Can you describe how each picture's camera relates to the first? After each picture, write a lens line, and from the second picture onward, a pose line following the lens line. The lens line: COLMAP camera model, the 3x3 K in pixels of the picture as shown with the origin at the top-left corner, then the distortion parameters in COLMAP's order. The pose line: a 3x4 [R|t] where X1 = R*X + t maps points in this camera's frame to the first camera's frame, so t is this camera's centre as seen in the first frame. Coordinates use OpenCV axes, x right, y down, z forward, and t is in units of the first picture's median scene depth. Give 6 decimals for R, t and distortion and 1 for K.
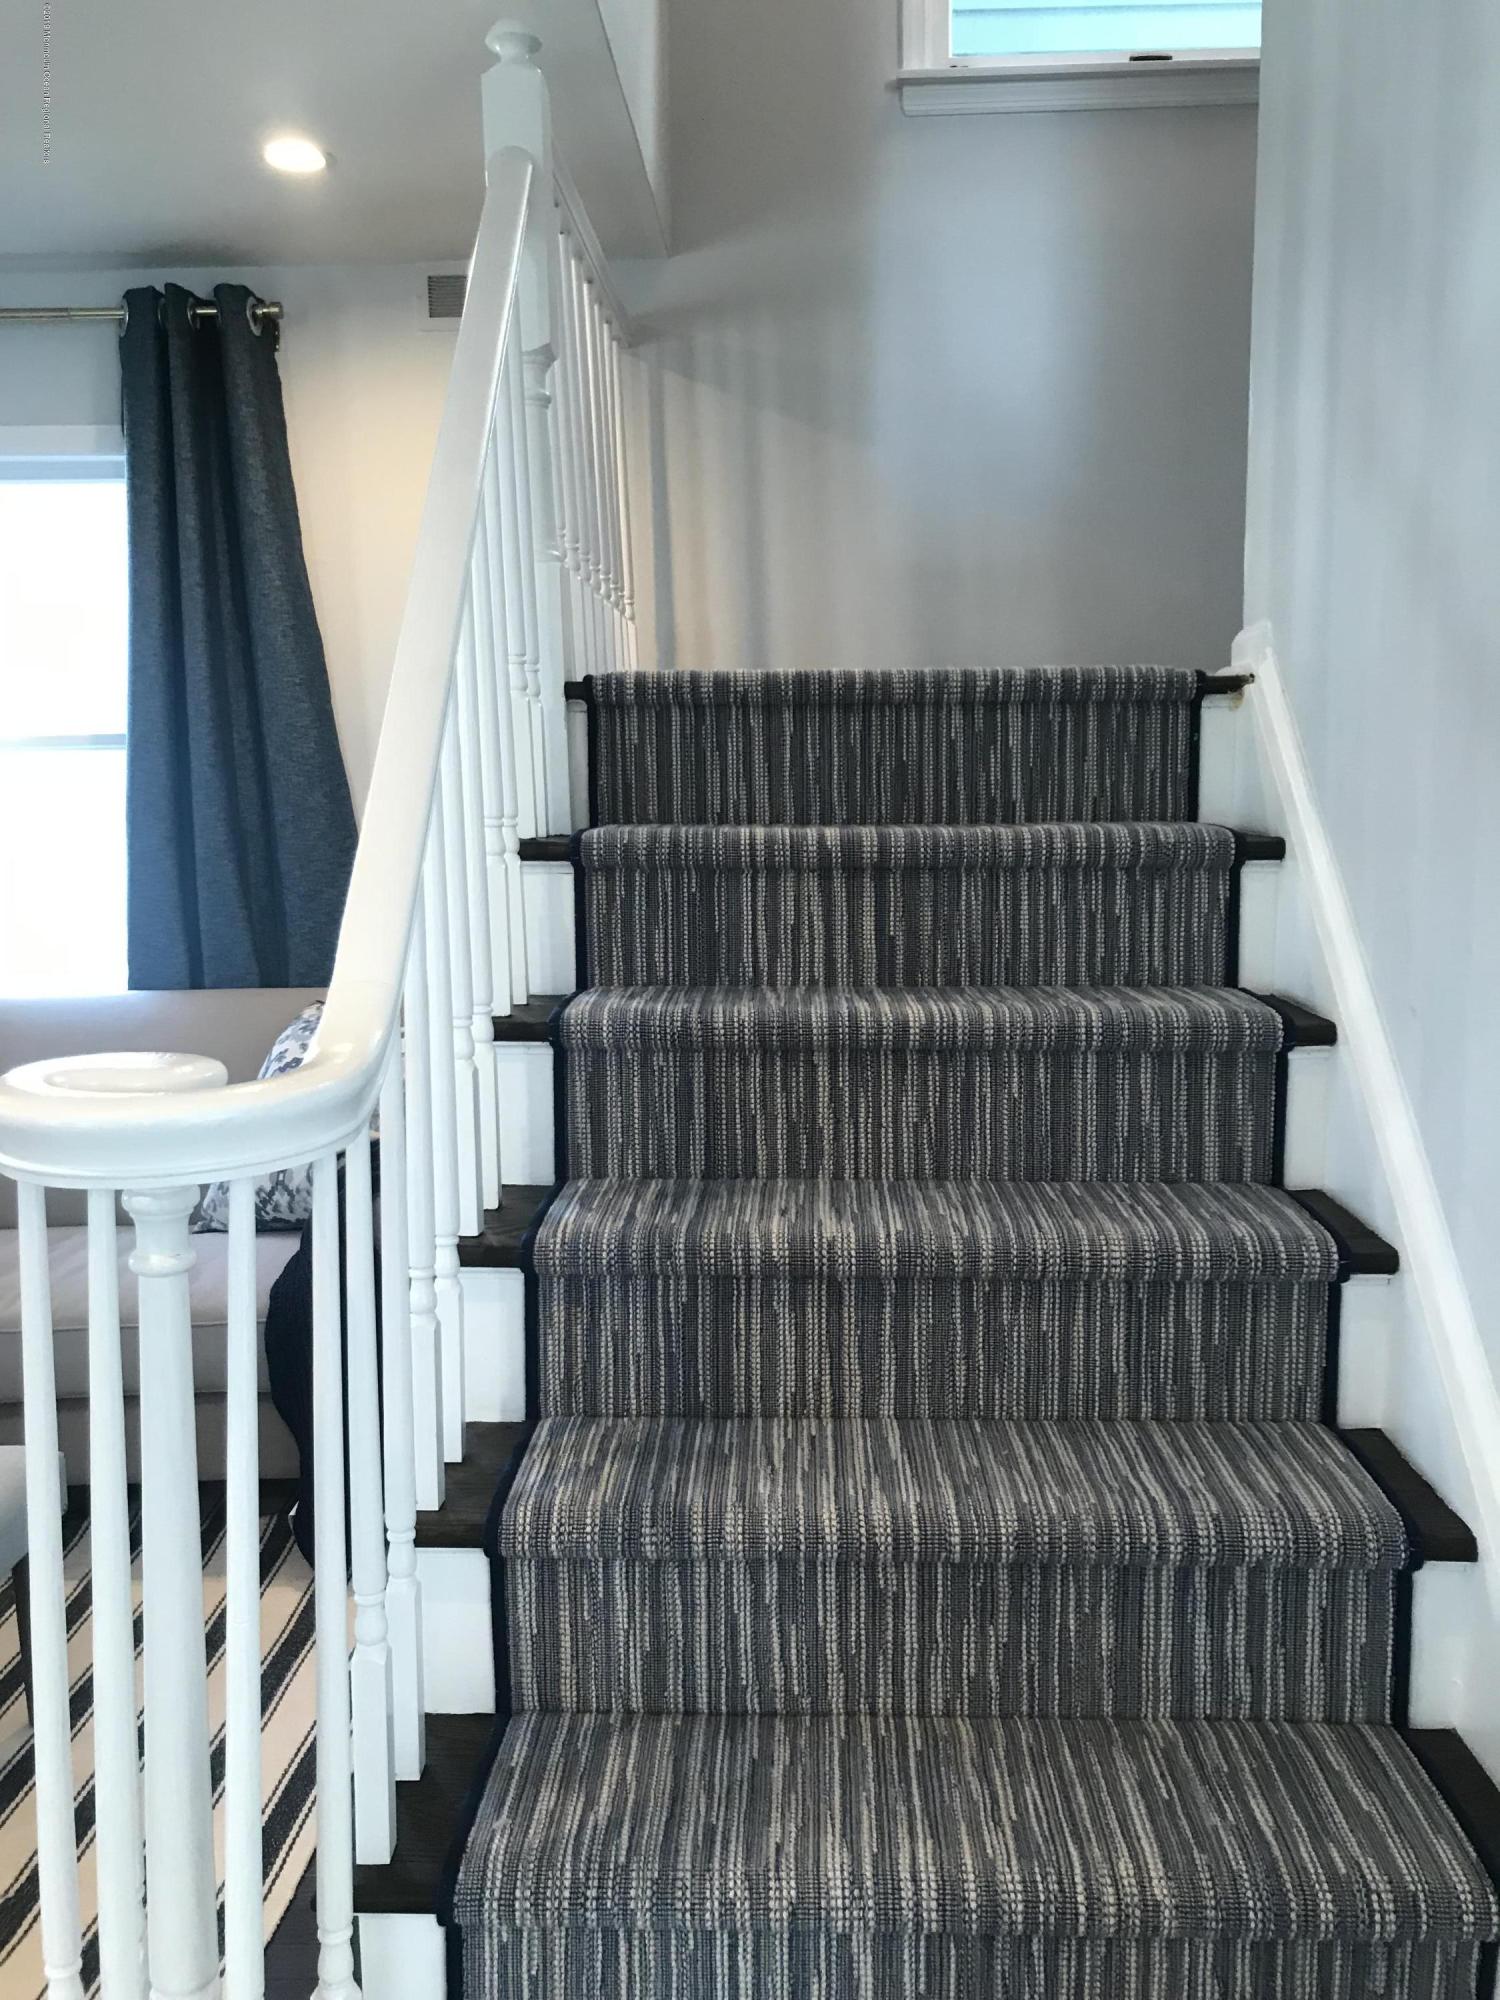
lens RADIAL K [[1632.2, 0, 751.4], [0, 1632.2, 1004.5], [0, 0, 1]] dist [0.025705, -0.027039]
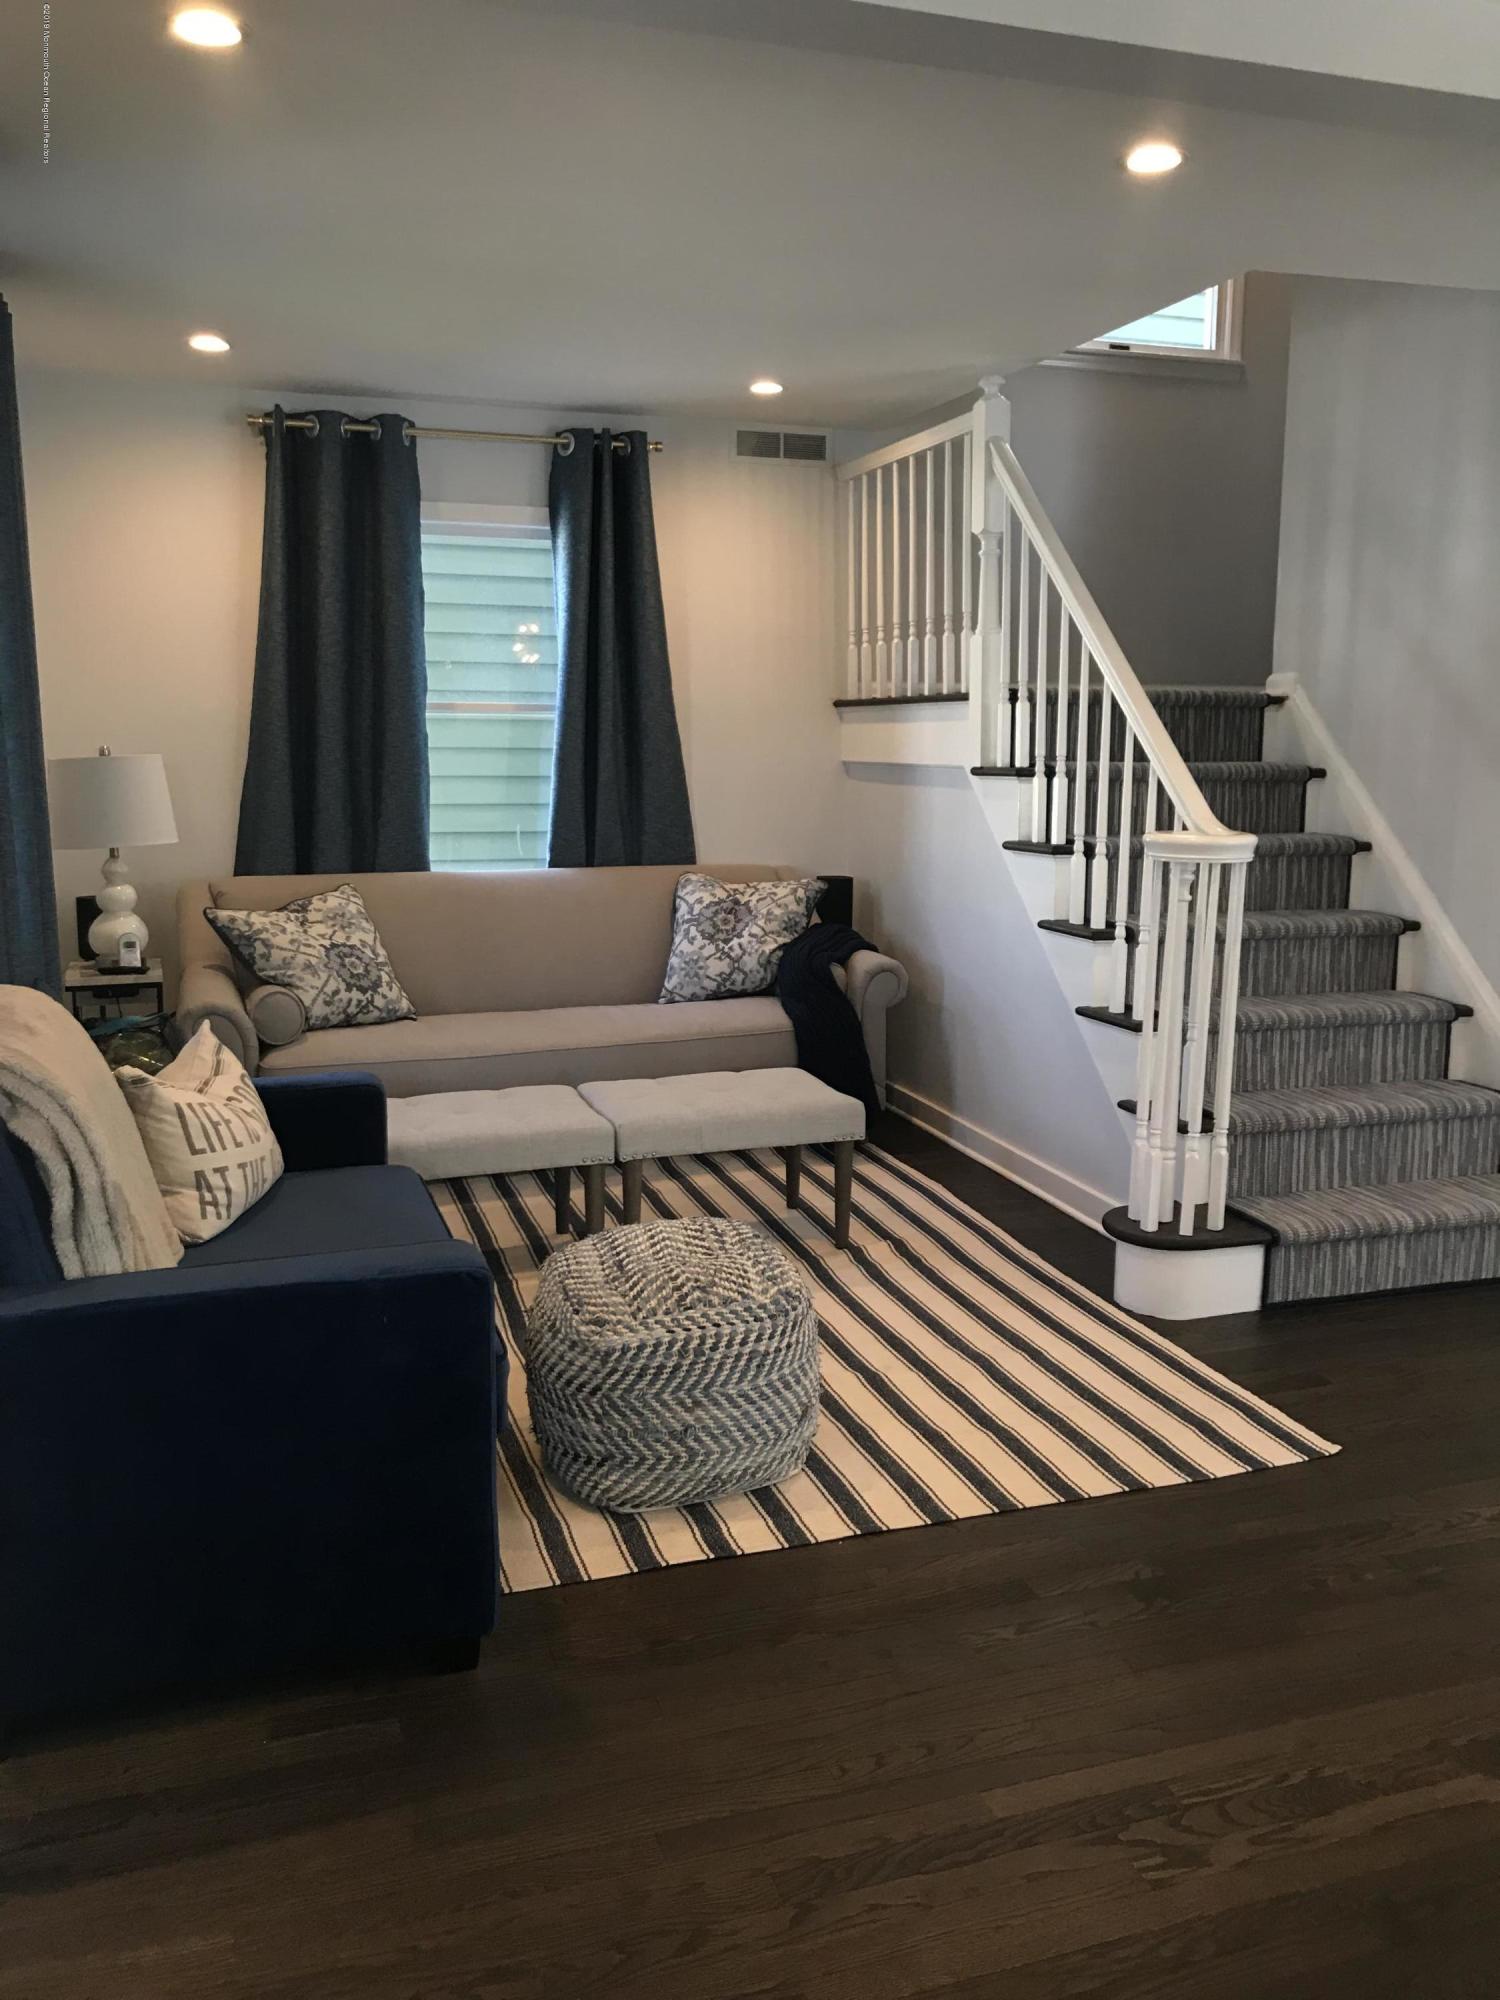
lens RADIAL K [[1632.2, 0, 752.2], [0, 1632.2, 996.7], [0, 0, 1]] dist [0.025705, -0.027039]
pose [[0.941013, -0.040832, 0.335898, -1.359145], [0.032407, 0.999005, 0.030653, 0.137395], [-0.336815, -0.017960, 0.941399, -1.021366]]
